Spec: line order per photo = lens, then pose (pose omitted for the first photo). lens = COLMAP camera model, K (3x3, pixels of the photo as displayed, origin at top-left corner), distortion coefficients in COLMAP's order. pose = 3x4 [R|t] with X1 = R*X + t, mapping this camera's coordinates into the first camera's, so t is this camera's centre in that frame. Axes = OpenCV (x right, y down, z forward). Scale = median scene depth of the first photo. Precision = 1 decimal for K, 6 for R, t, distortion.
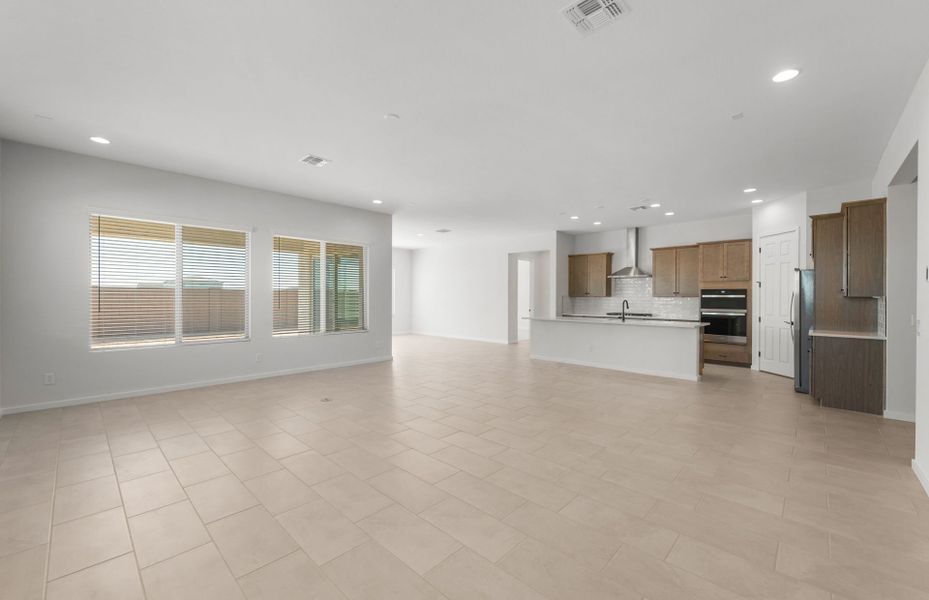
lens RADIAL K [[371.5, 0, 463.1], [0, 371.5, 298.7], [0, 0, 1]] dist [-0.002632, -0.000828]
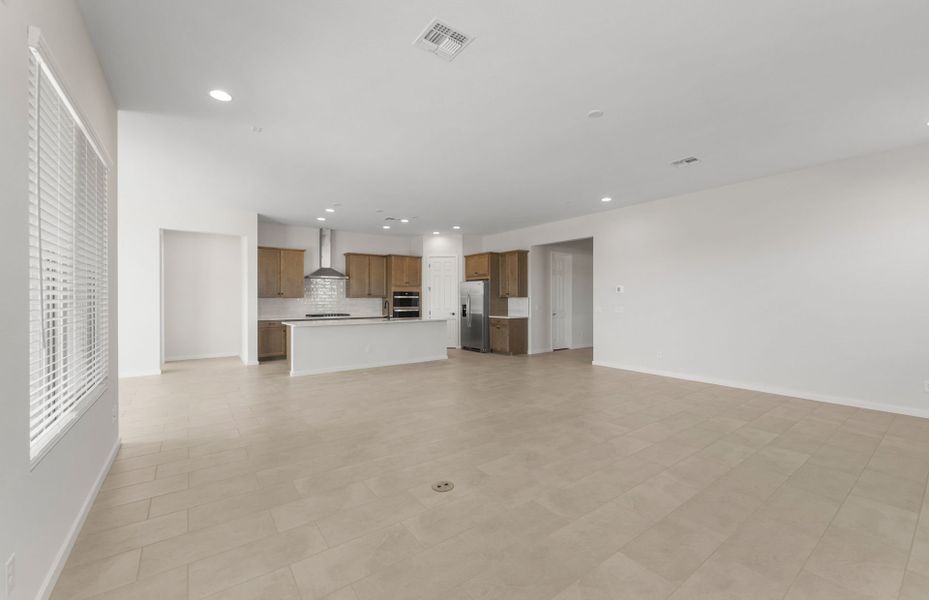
lens RADIAL K [[371.5, 0, 466.2], [0, 371.5, 297.7], [0, 0, 1]] dist [-0.002632, -0.000828]
pose [[0.168254, -0.003021, 0.985739, -0.542312], [0.006270, 0.999978, 0.001994, -0.005405], [-0.985724, 0.005845, 0.168270, 0.530640]]
